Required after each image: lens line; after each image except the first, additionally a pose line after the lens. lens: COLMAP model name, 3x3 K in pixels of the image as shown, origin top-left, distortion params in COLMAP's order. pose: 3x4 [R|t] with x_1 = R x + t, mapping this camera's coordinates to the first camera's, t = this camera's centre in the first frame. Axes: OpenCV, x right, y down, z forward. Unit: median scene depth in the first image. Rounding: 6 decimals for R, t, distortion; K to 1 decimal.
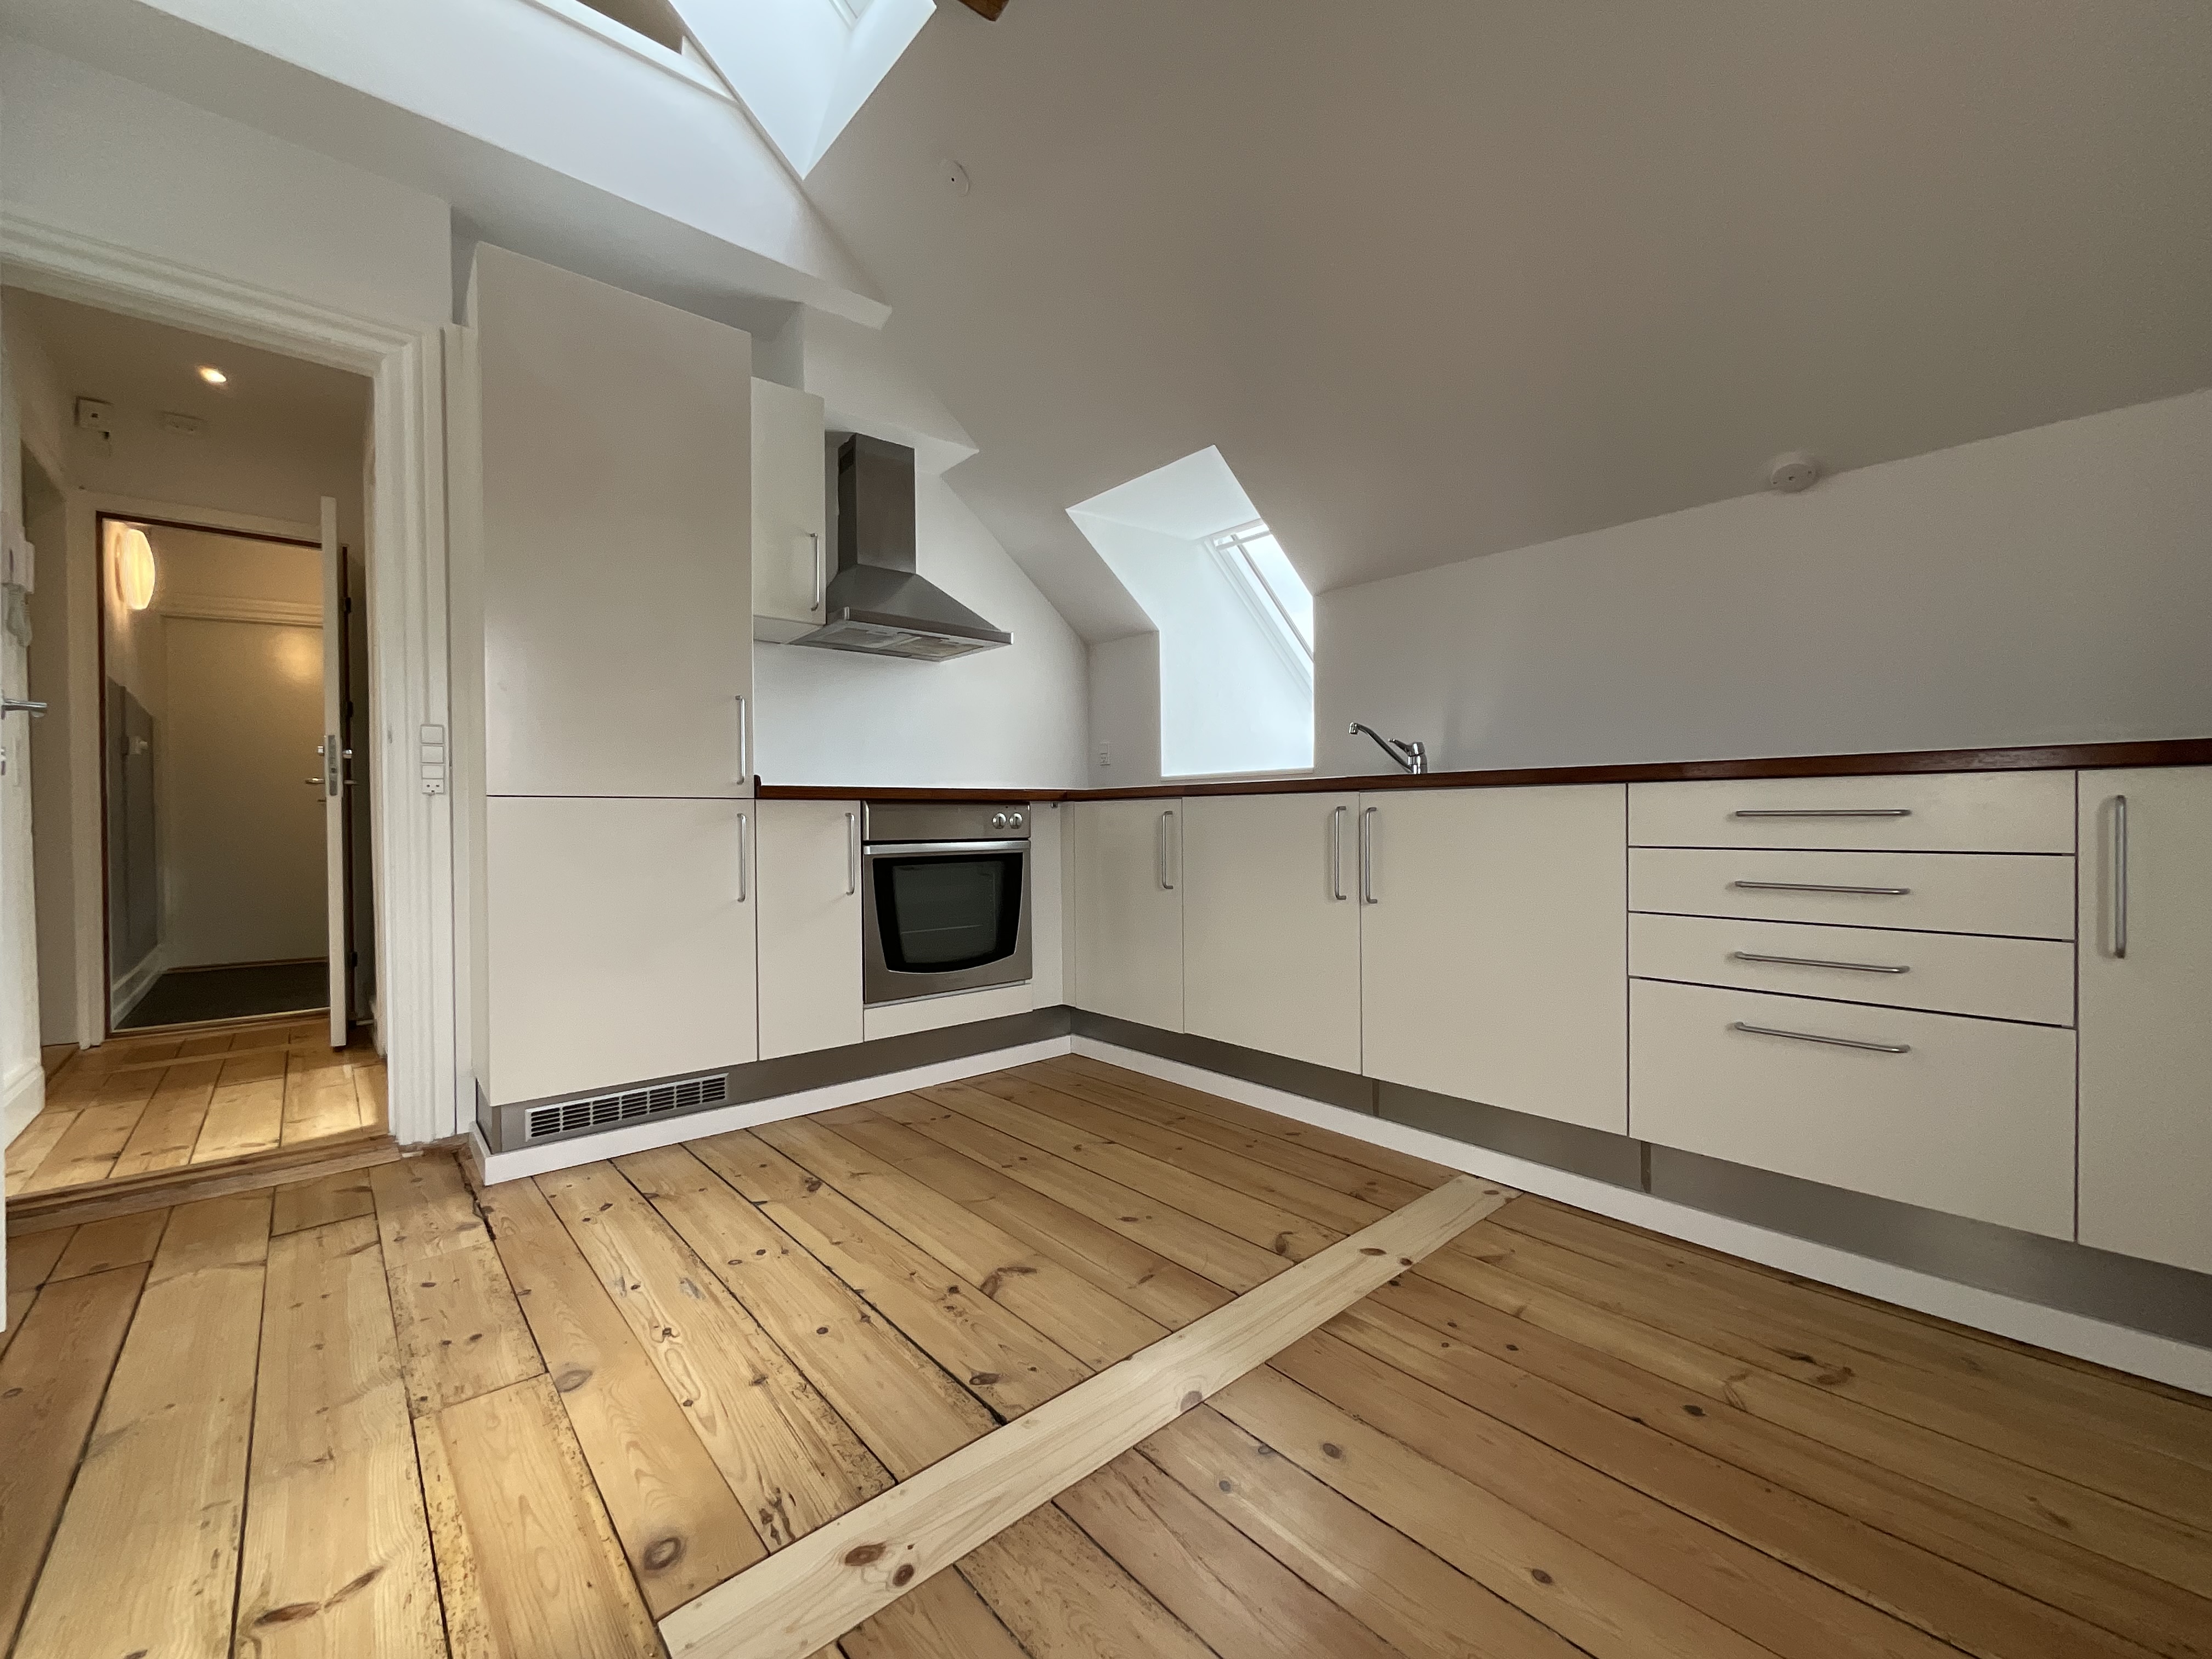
lens RADIAL K [[899.8, 0, 1106.8], [0, 899.8, 832.0], [0, 0, 1]] dist [-0.003318, -0.000312]
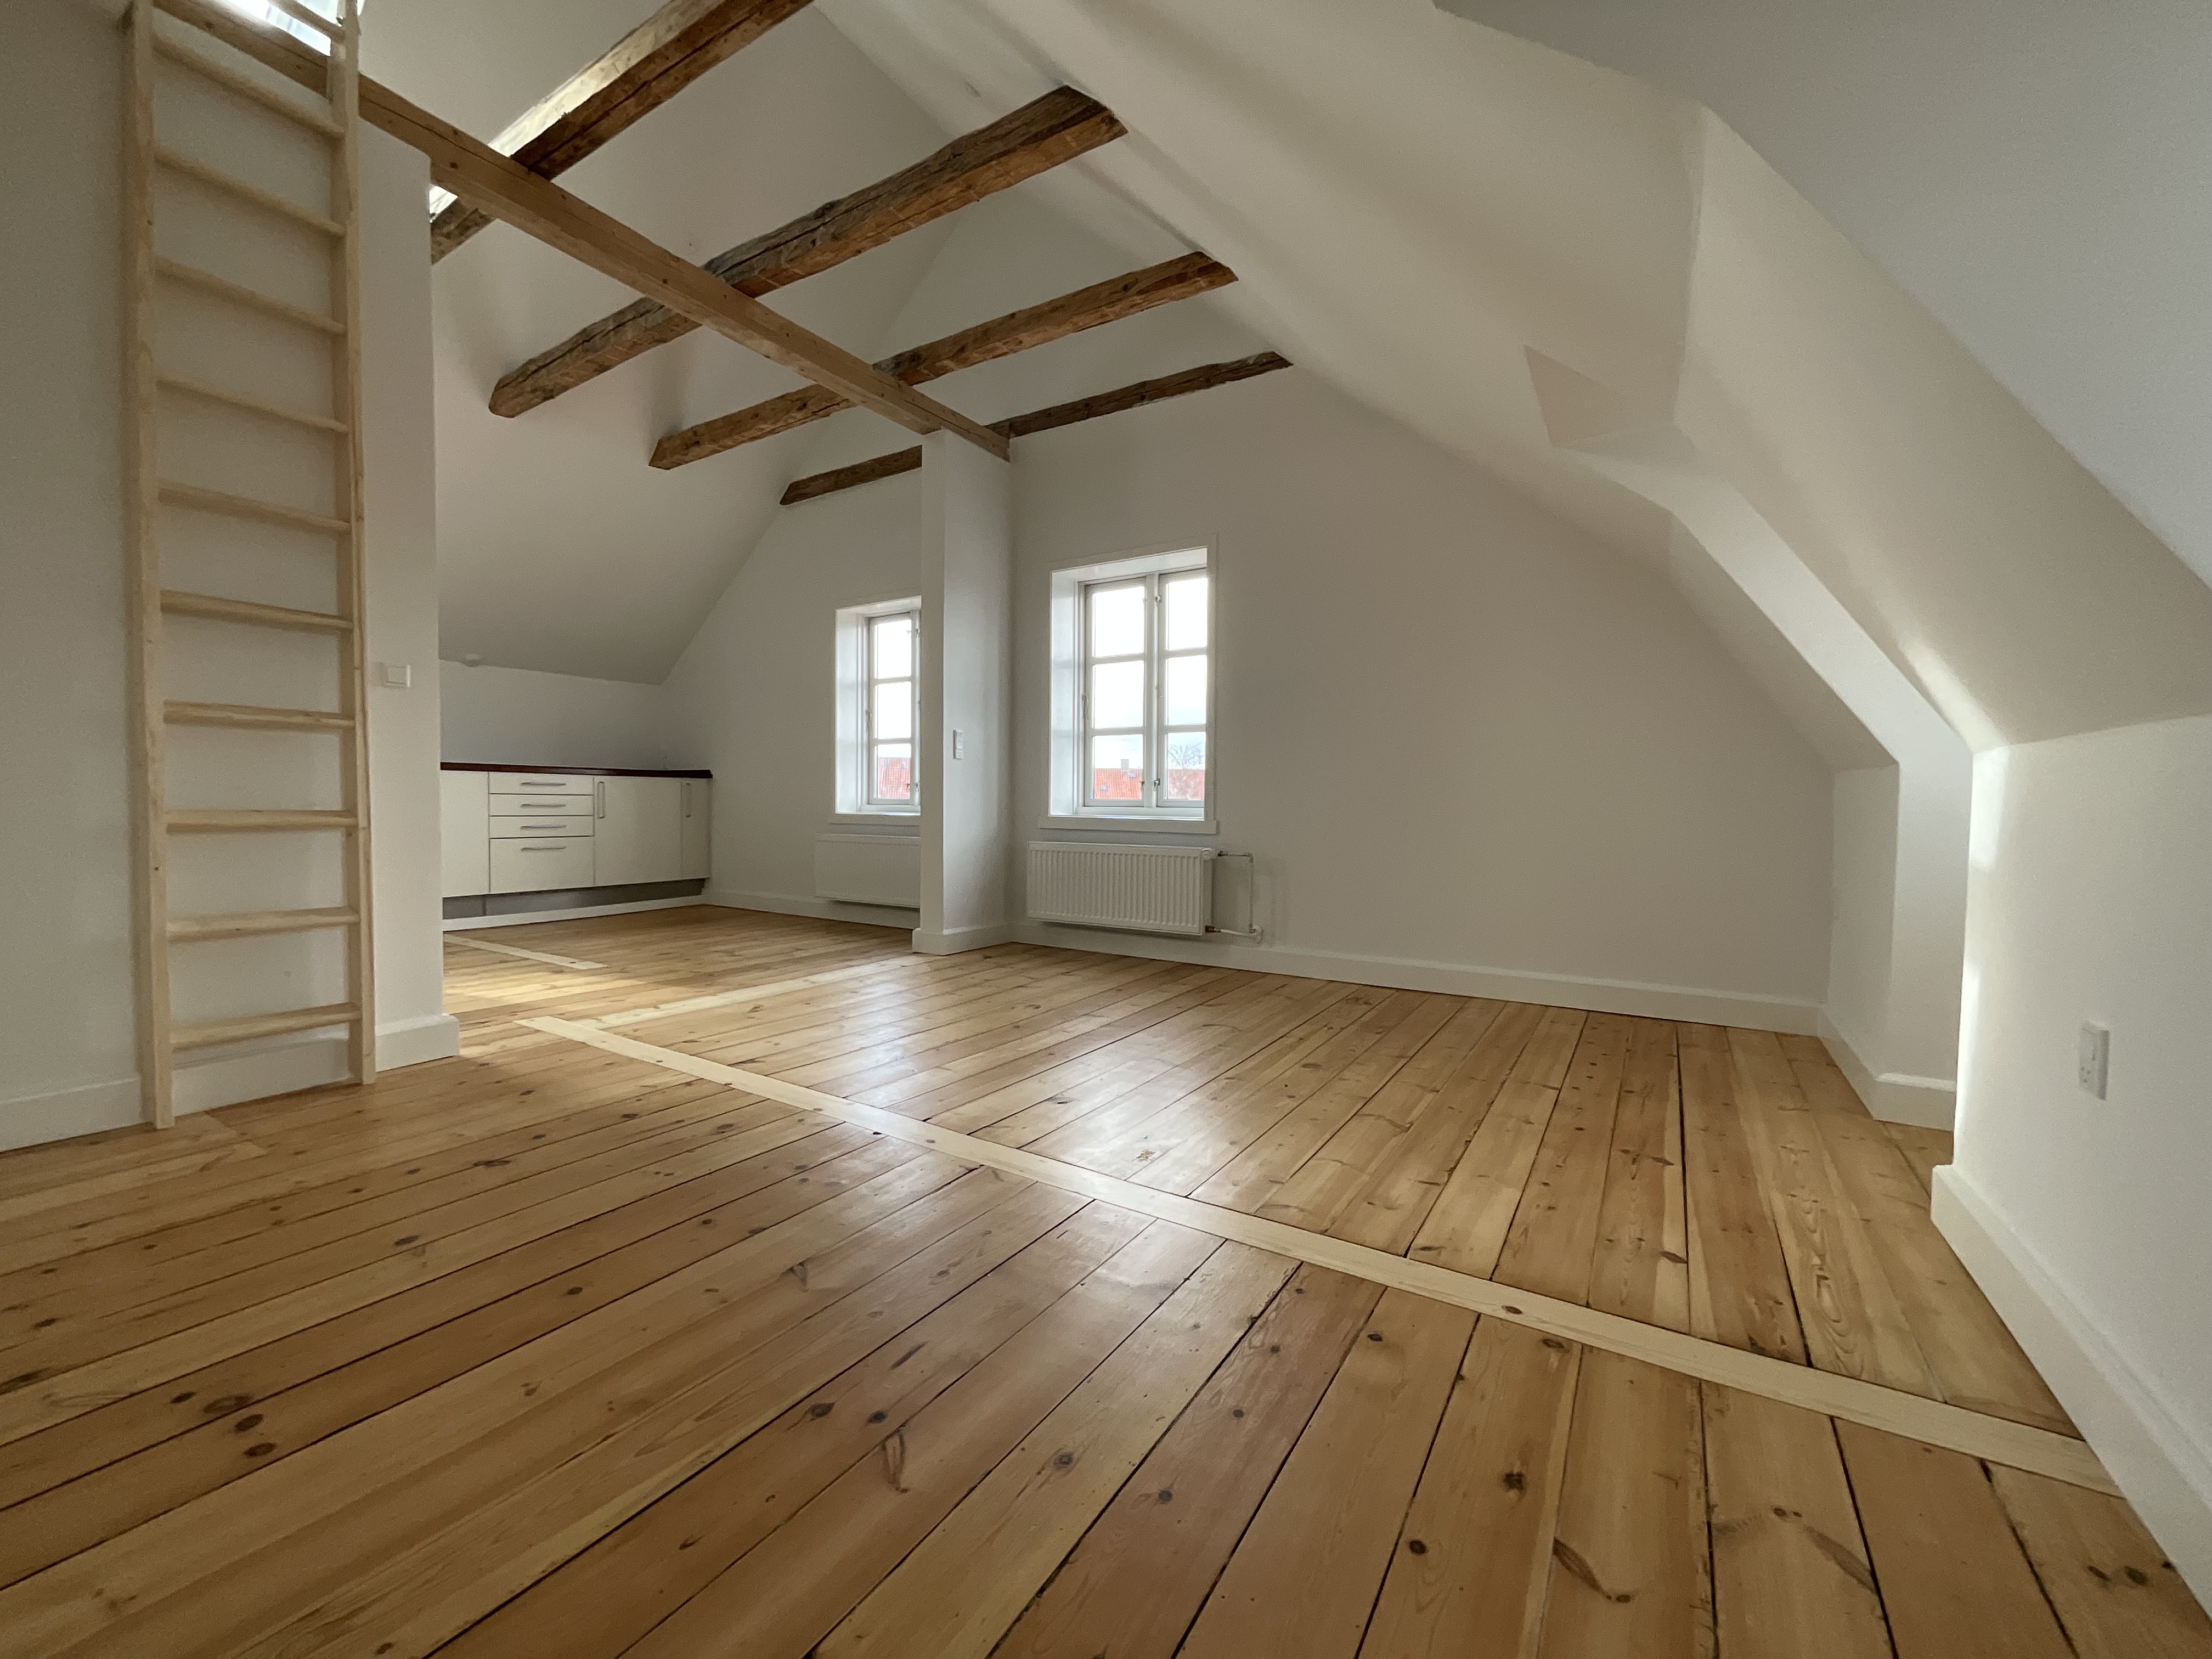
lens RADIAL K [[899.8, 0, 1103.2], [0, 899.8, 834.2], [0, 0, 1]] dist [-0.003318, -0.000312]
pose [[-0.284286, -0.020450, 0.958521, -2.920132], [0.011340, 0.999631, 0.024691, 0.104231], [-0.958672, 0.017889, -0.283949, -0.081808]]
